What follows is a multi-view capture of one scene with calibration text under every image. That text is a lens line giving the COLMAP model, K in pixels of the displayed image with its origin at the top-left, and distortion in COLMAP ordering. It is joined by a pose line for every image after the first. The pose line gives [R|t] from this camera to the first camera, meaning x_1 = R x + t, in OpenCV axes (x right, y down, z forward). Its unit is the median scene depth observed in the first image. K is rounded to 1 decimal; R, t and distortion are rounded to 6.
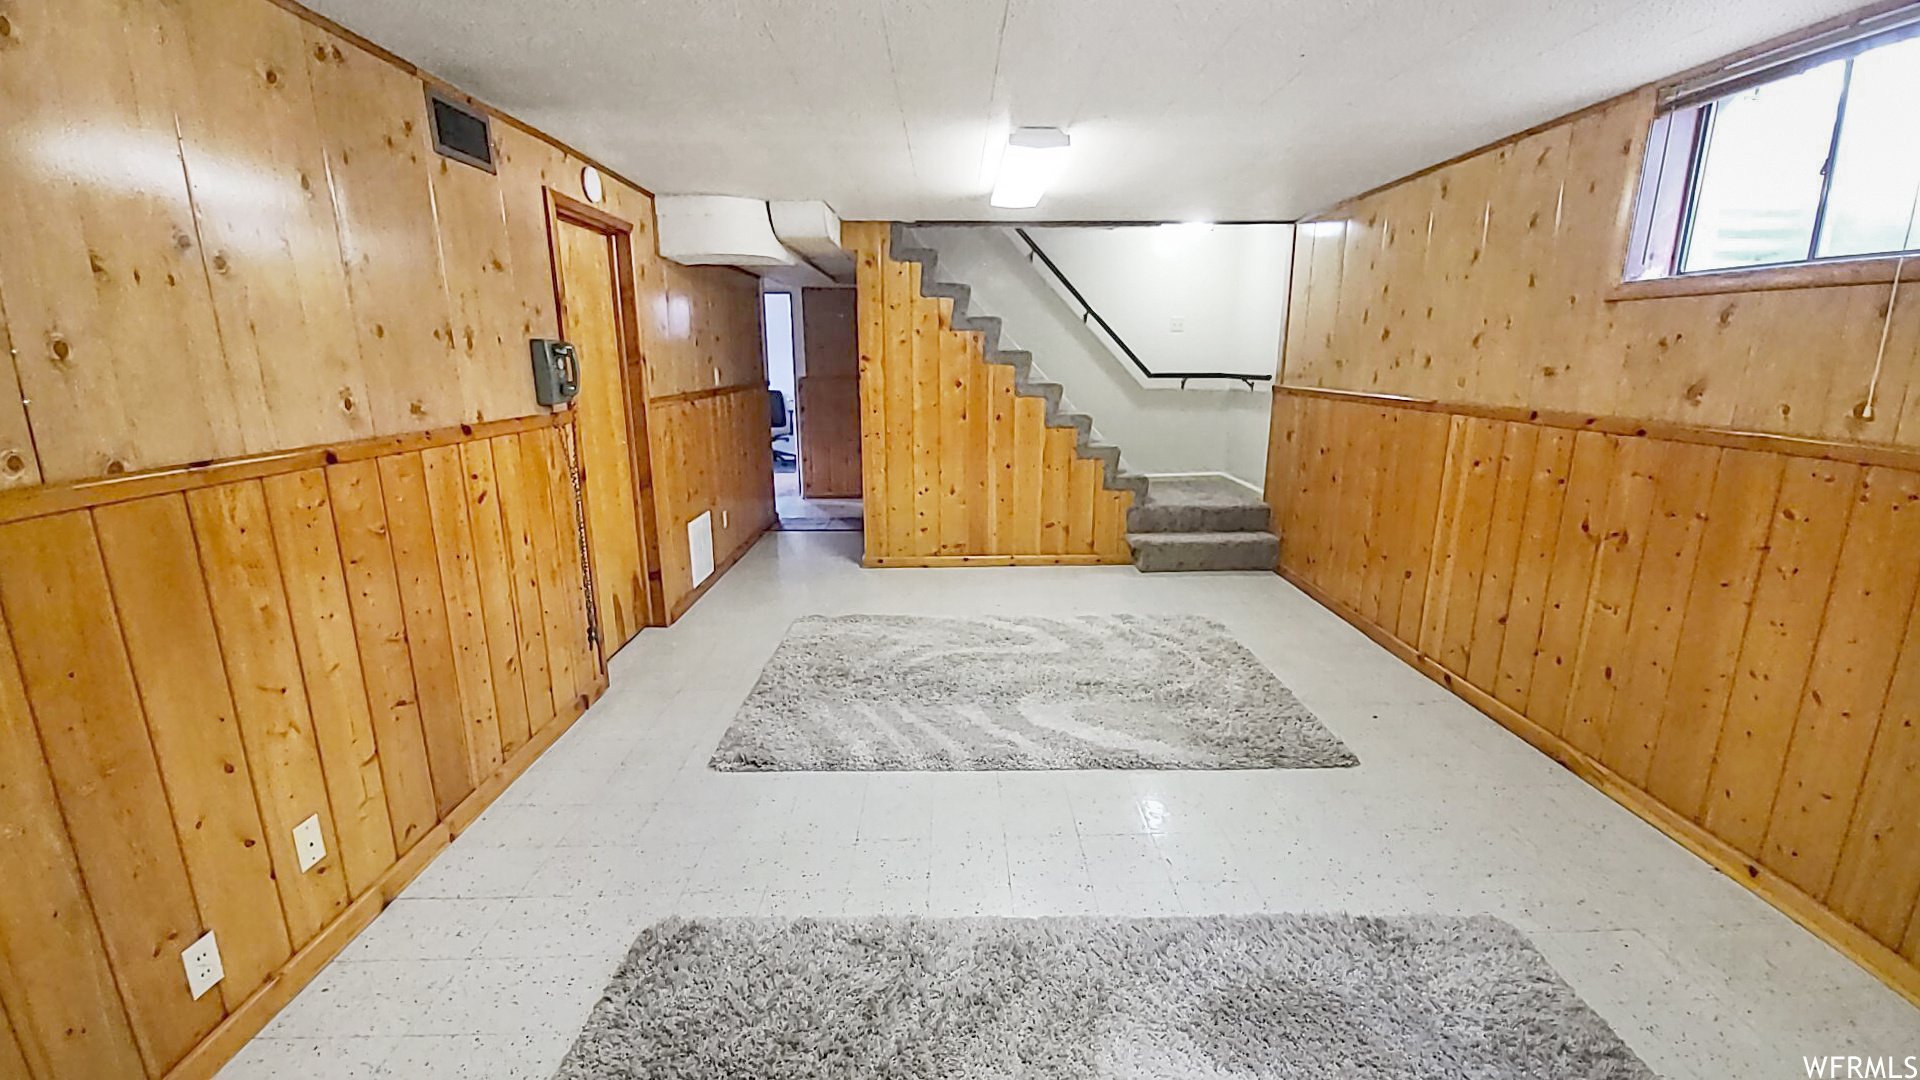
lens RADIAL K [[793.7, 0, 966.2], [0, 793.7, 549.0], [0, 0, 1]] dist [0.001300, 0.000460]
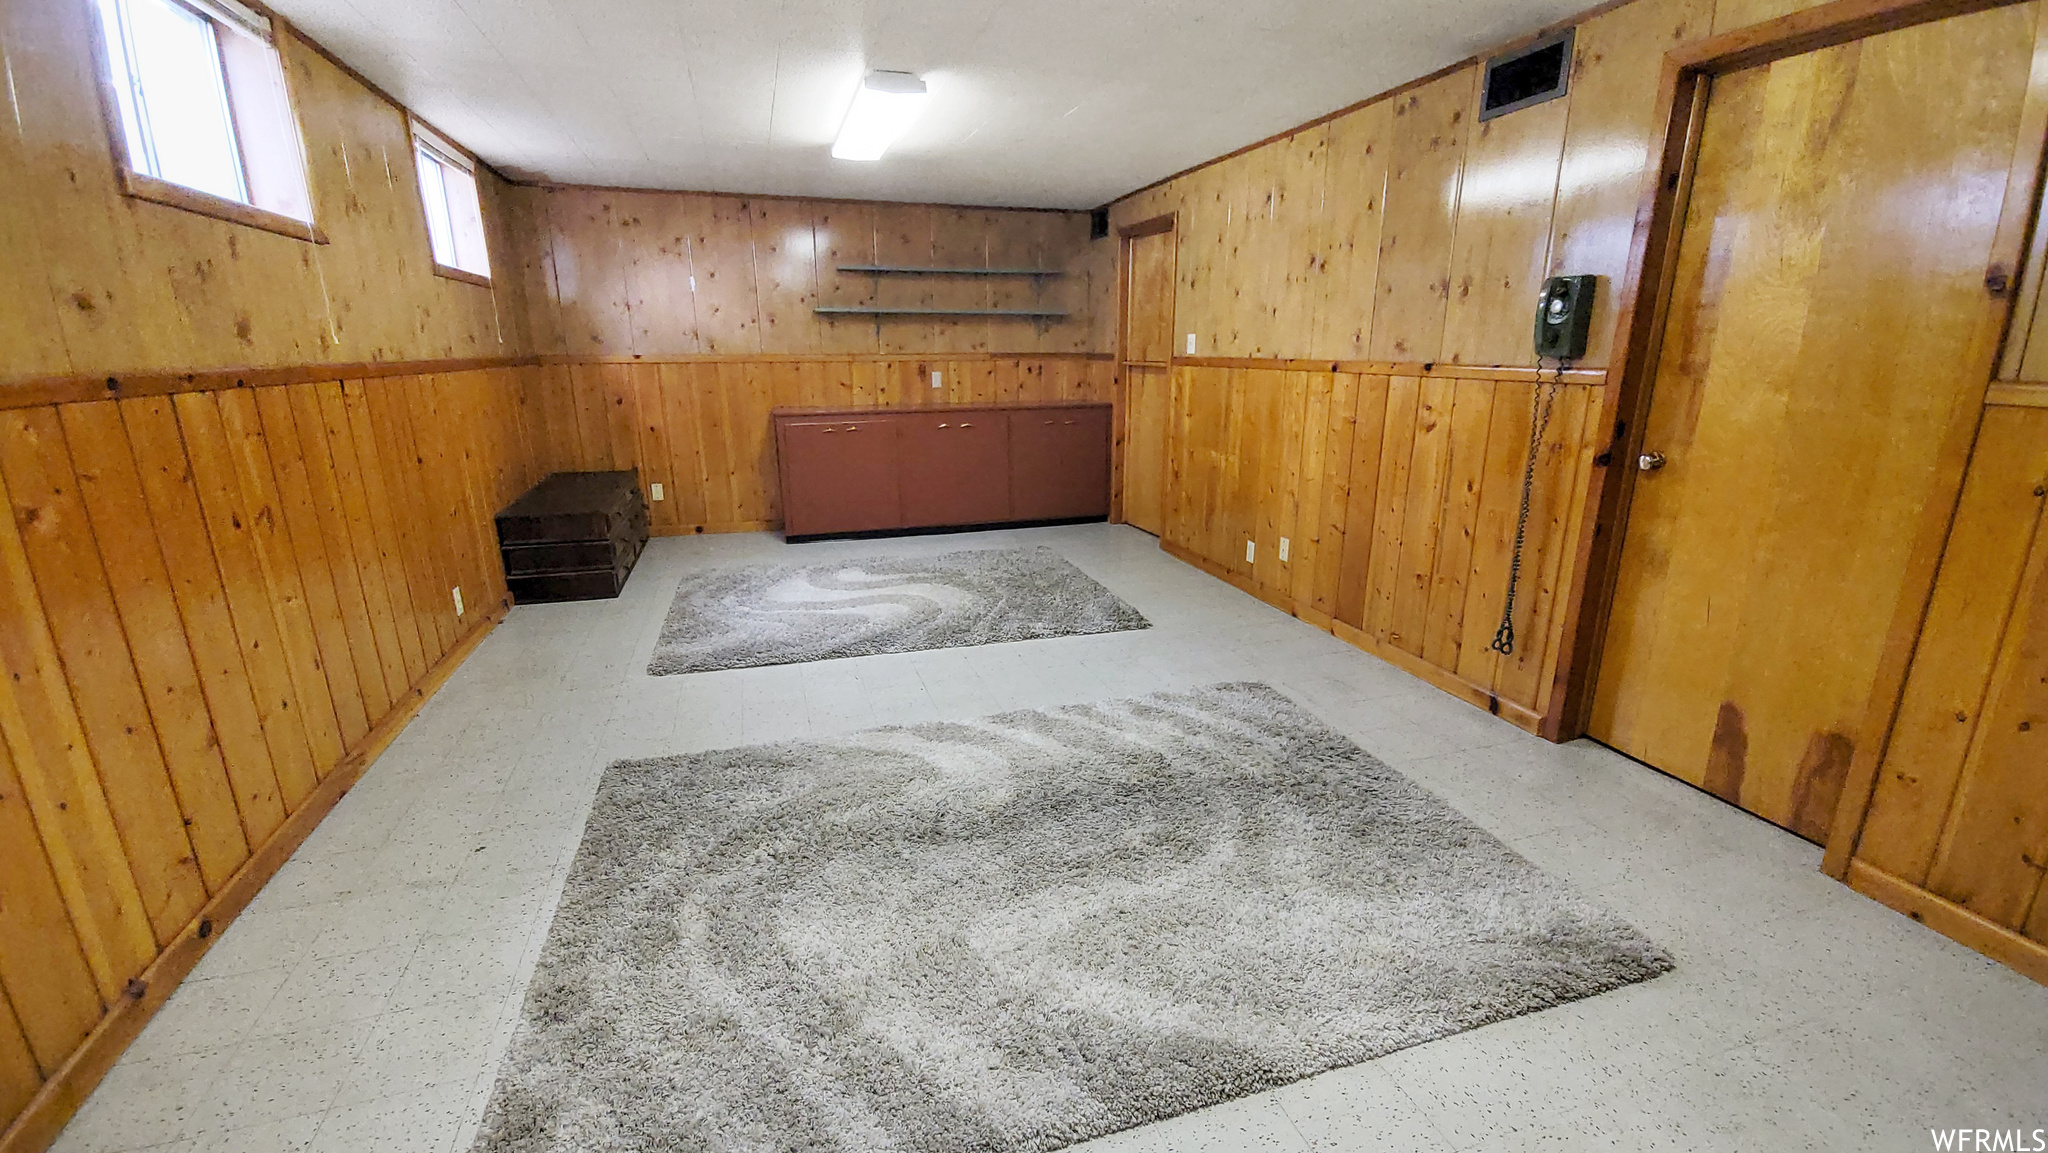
lens RADIAL K [[846.6, 0, 1030.6], [0, 846.6, 586.1], [0, 0, 1]] dist [0.001300, 0.000460]
pose [[-0.956696, 0.081337, -0.279495, 0.345090], [-0.067692, 0.871680, 0.485378, -0.454833], [0.283109, 0.483279, -0.828427, 2.108849]]
